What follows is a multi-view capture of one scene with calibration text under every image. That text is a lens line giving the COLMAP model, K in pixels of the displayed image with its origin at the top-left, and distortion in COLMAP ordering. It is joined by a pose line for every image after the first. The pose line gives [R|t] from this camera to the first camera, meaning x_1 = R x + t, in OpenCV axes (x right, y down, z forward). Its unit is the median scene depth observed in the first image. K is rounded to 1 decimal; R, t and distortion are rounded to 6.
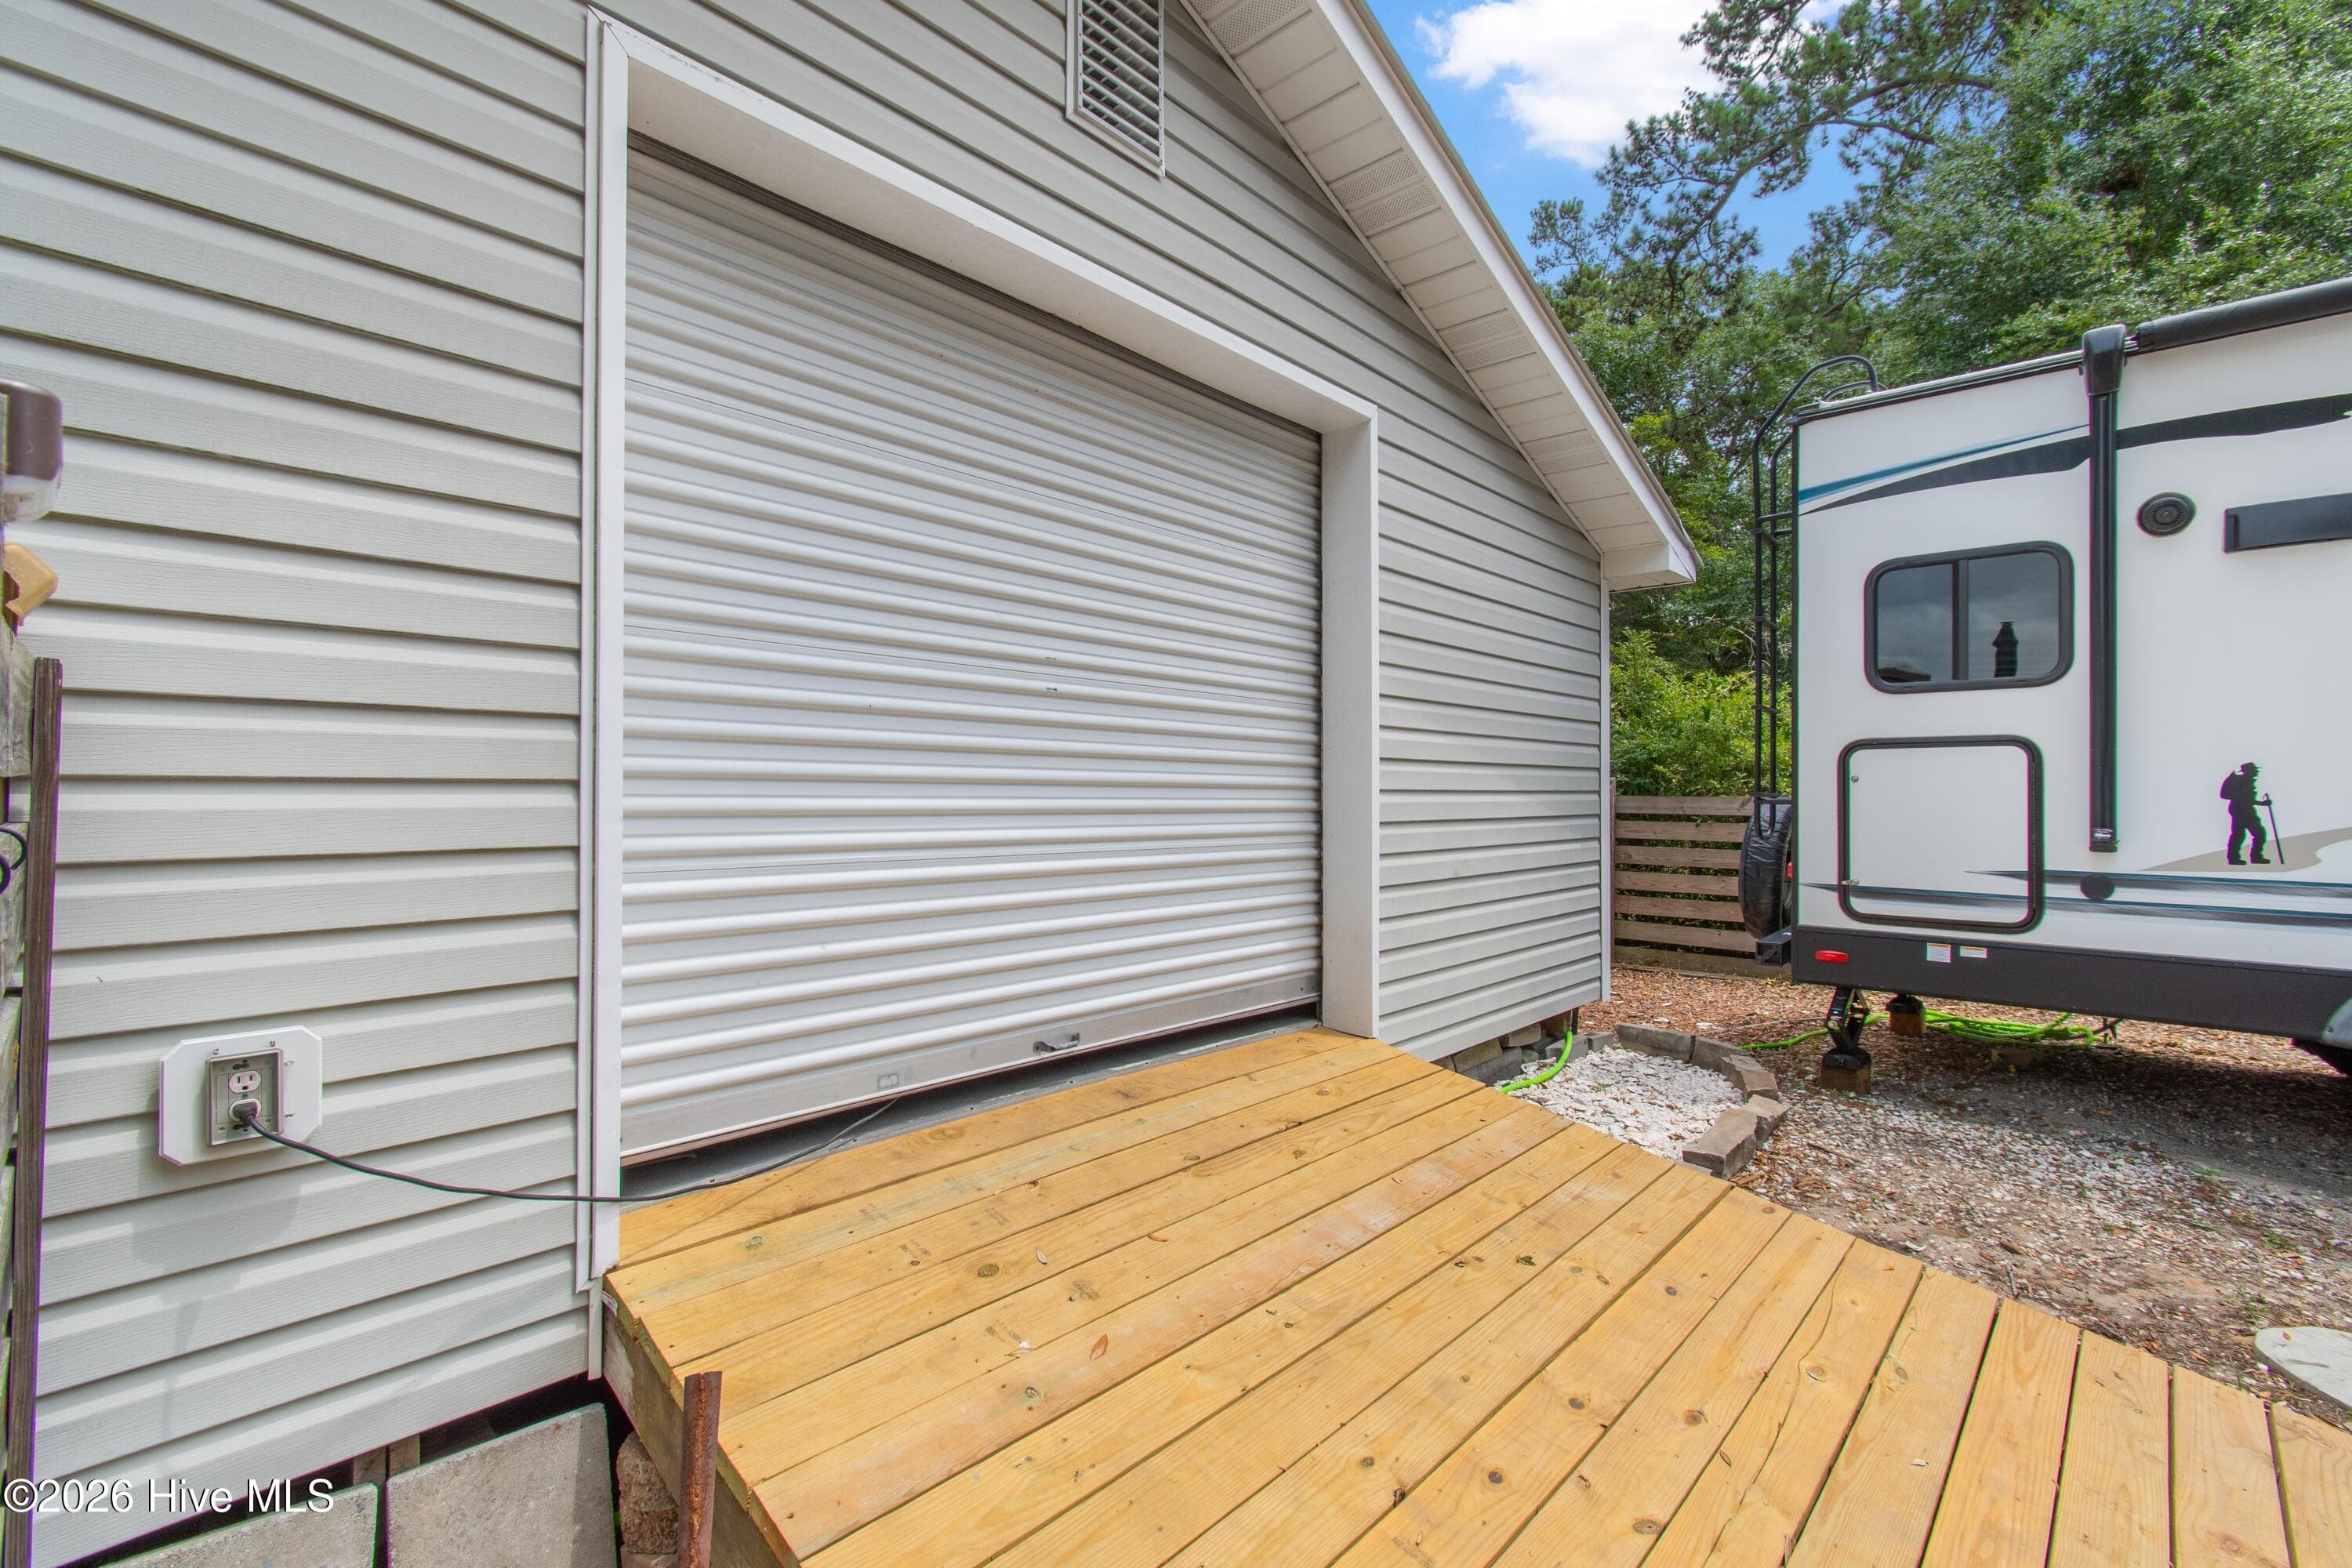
lens RADIAL K [[1045.0, 0, 1166.5], [0, 1045.0, 787.2], [0, 0, 1]] dist [0.002295, -0.001616]
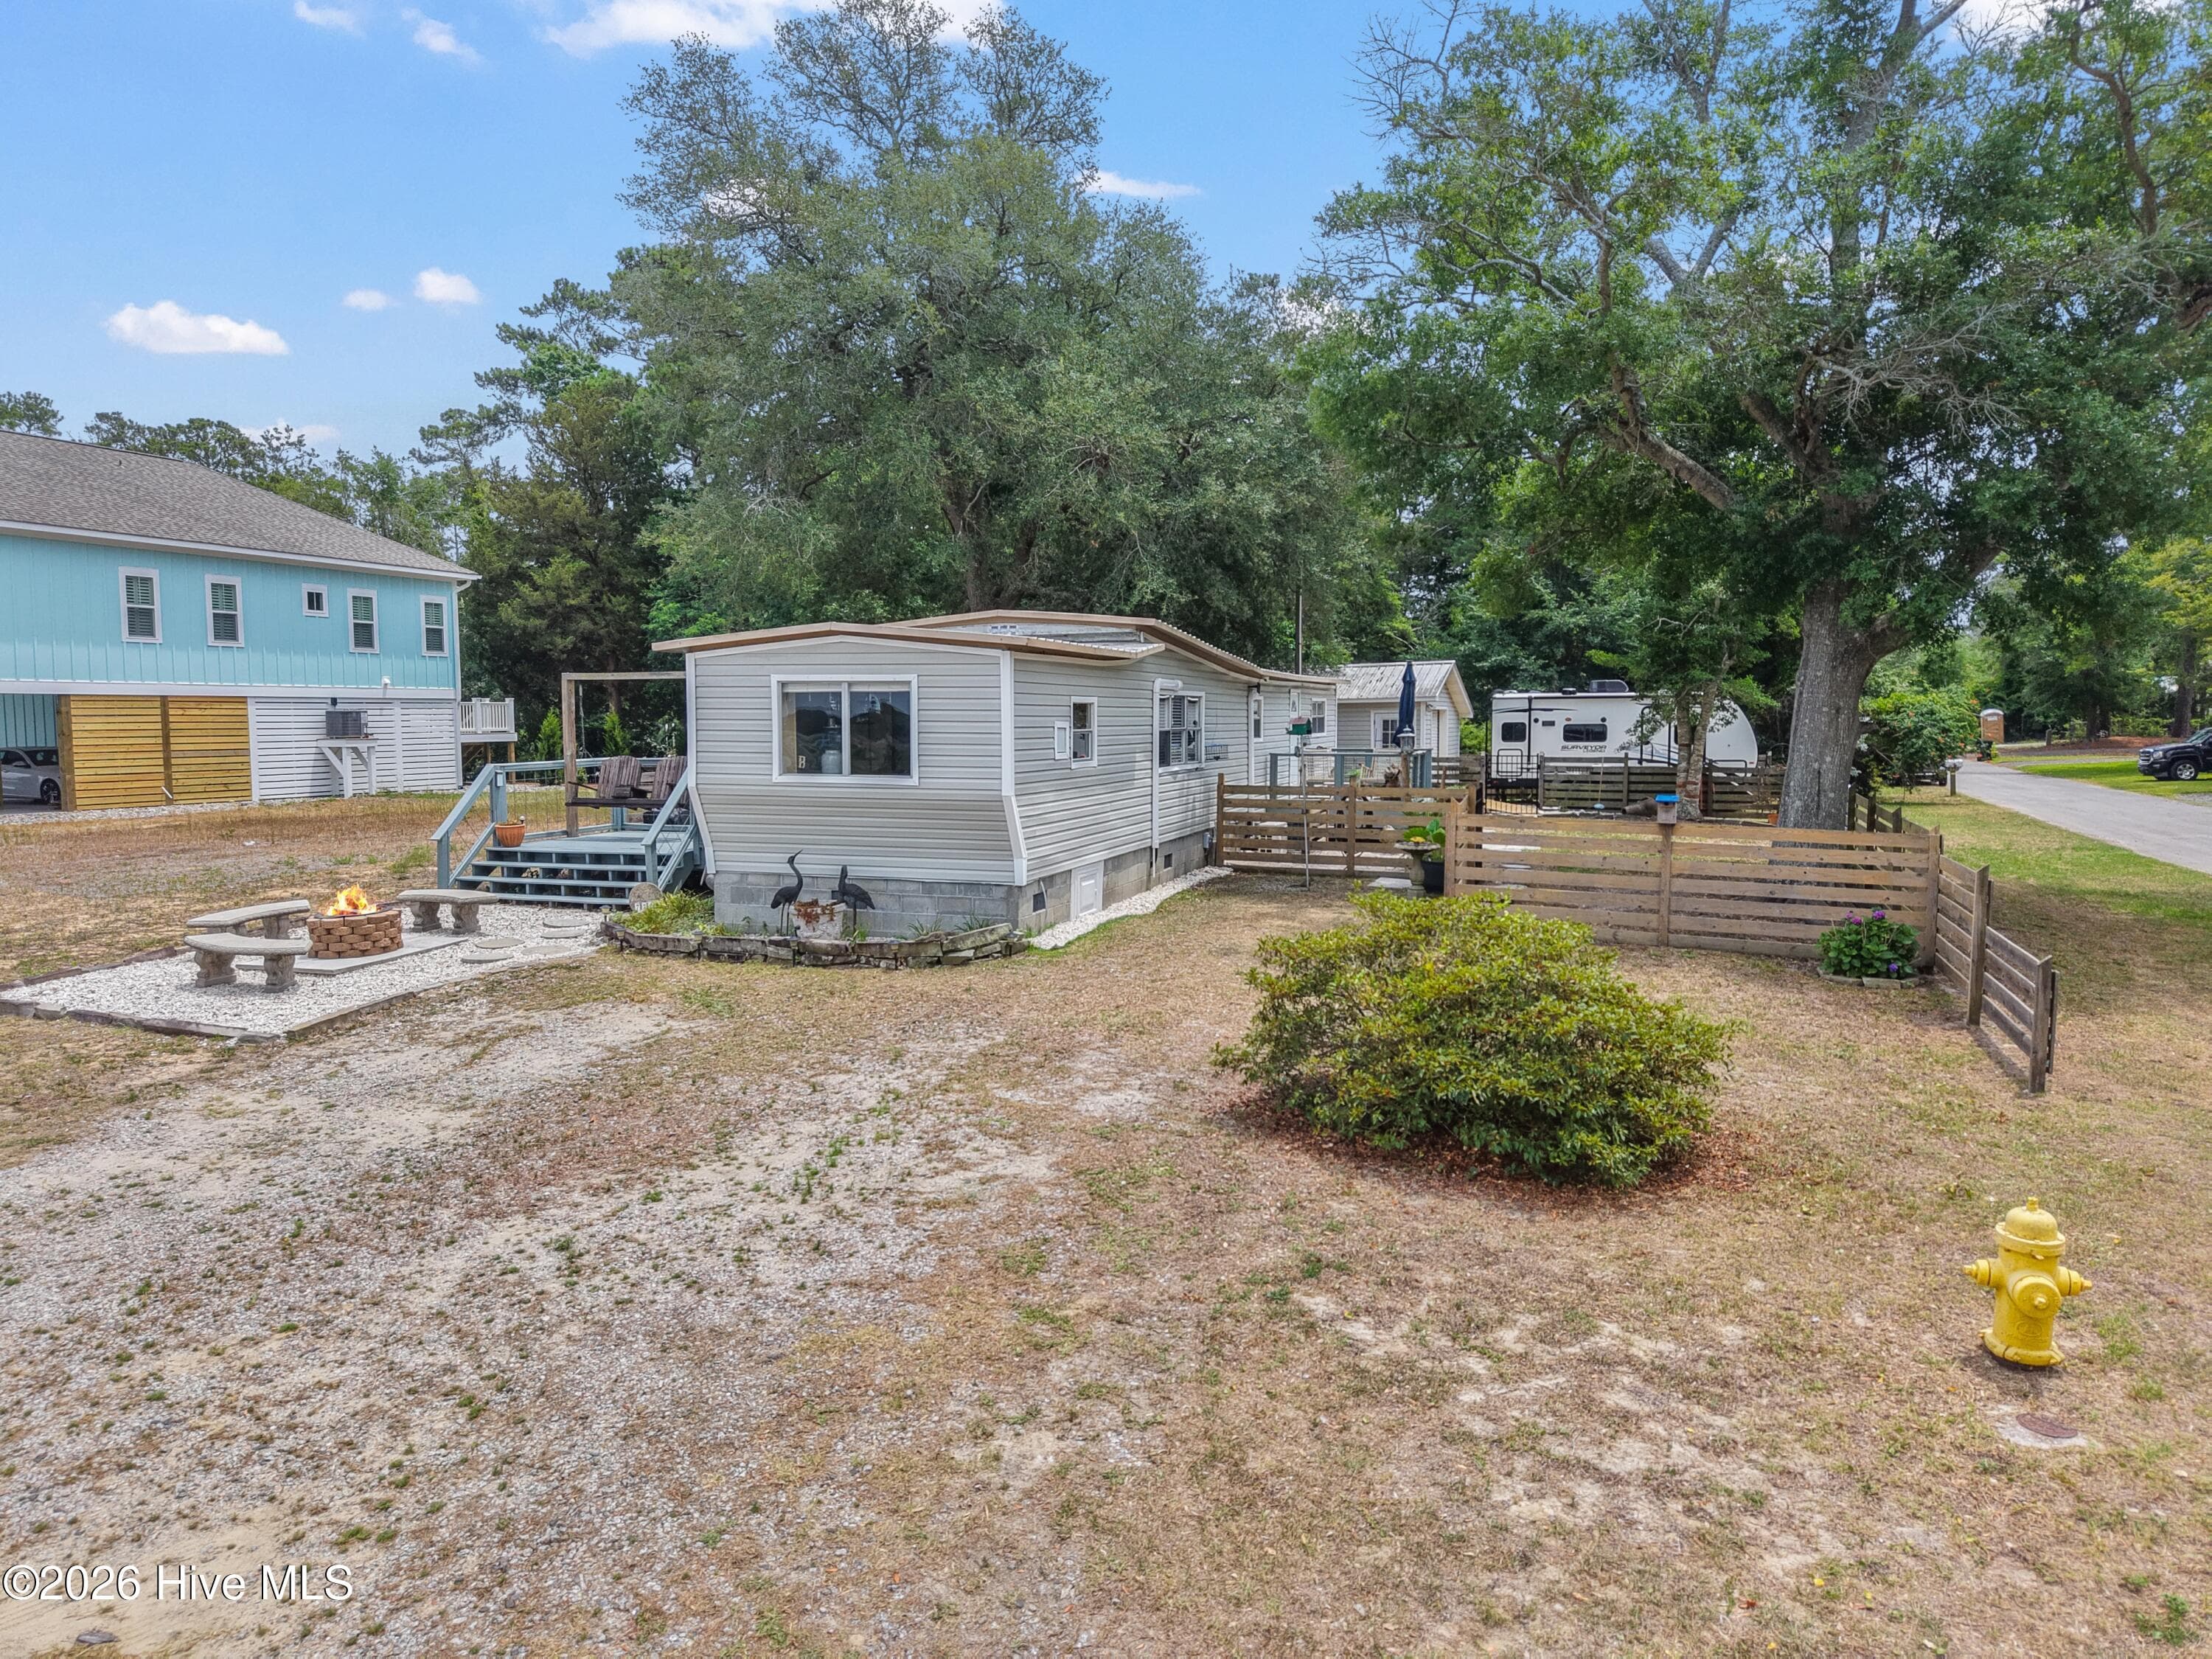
lens RADIAL K [[1480.0, 0, 1091.1], [0, 1480.0, 822.5], [0, 0, 1]] dist [0.031088, -0.036555]
pose [[0.927209, -0.029529, 0.373379, -5.000891], [-0.002715, 0.996331, 0.085538, -0.356938], [-0.374535, -0.080326, 0.923727, -6.407808]]
